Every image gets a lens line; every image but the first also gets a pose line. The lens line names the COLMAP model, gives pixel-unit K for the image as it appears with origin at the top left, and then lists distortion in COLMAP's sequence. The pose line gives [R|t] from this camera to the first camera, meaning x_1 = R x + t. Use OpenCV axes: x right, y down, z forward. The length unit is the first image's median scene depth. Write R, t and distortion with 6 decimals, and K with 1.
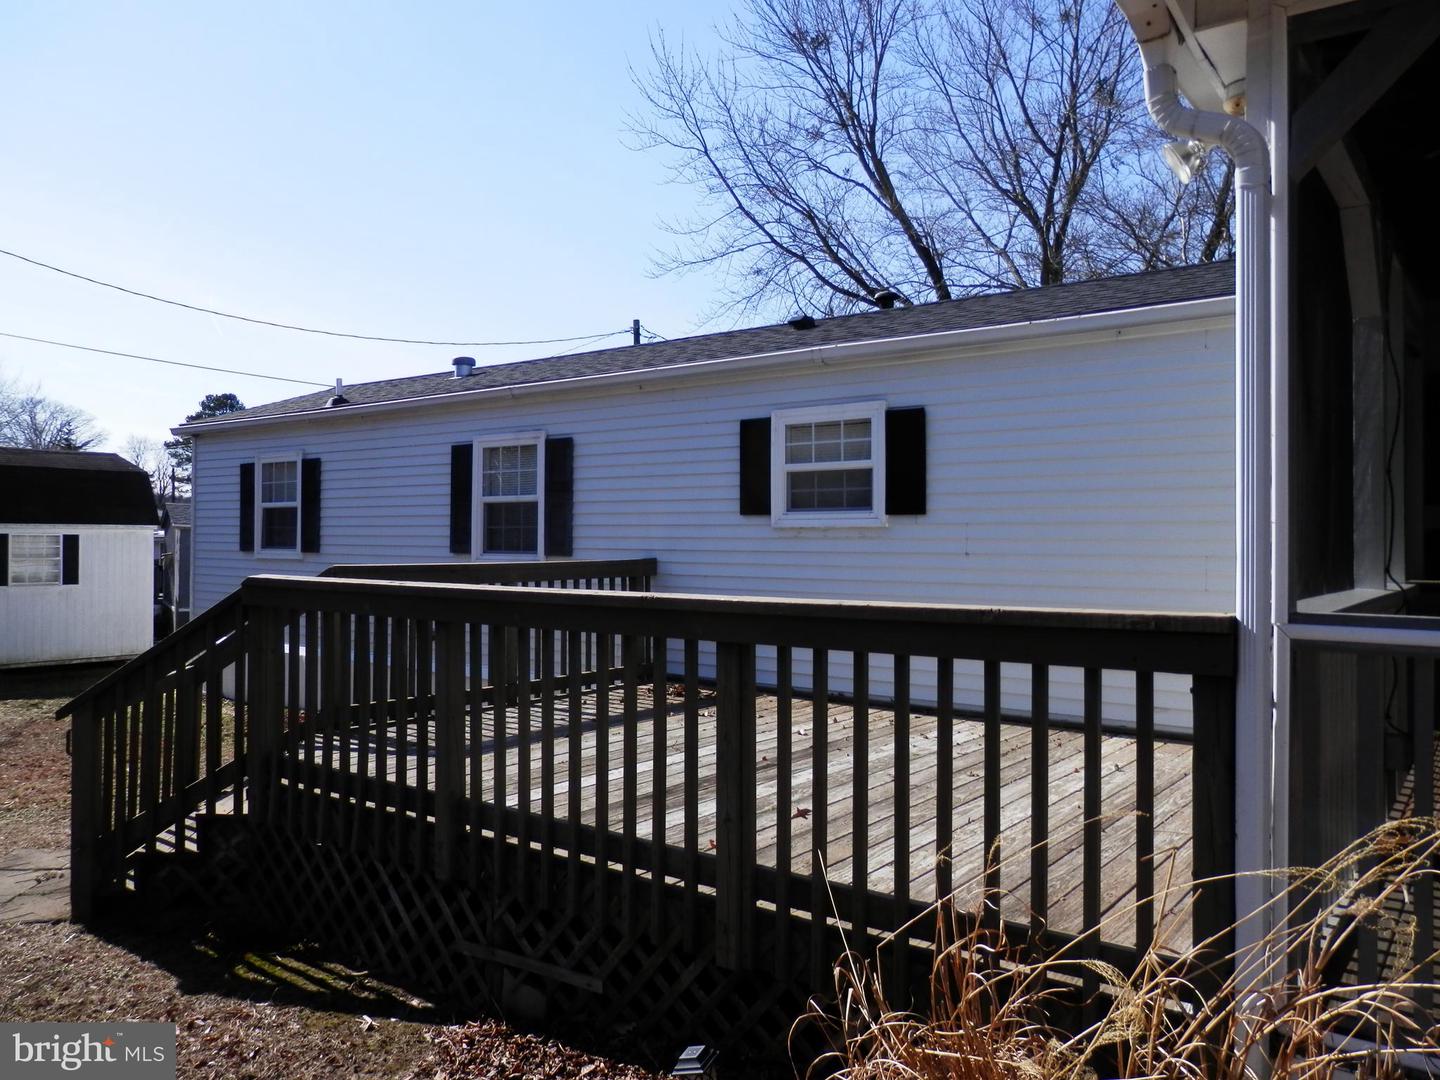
lens RADIAL K [[1057.7, 0, 718.8], [0, 1057.7, 537.5], [0, 0, 1]] dist [0.002405, -0.002763]
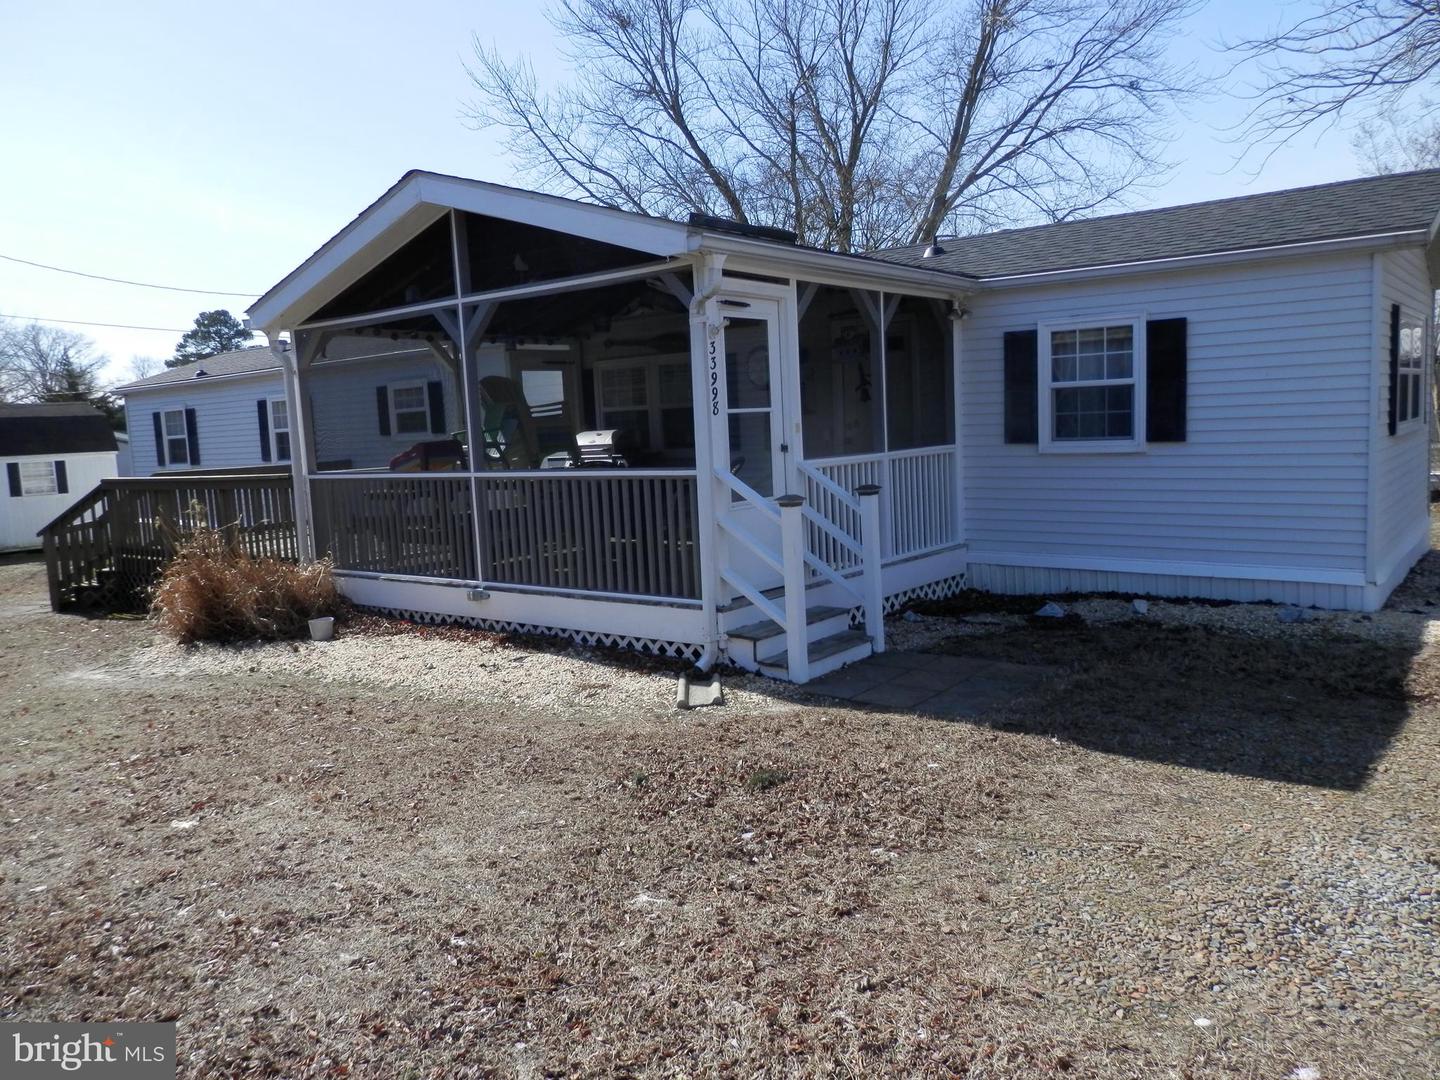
lens RADIAL K [[1057.7, 0, 721.9], [0, 1057.7, 540.4], [0, 0, 1]] dist [0.002405, -0.002763]
pose [[0.998545, -0.050947, -0.017685, 0.365224], [0.052586, 0.992563, 0.109791, -0.005909], [0.011960, -0.110561, 0.993797, -0.520777]]
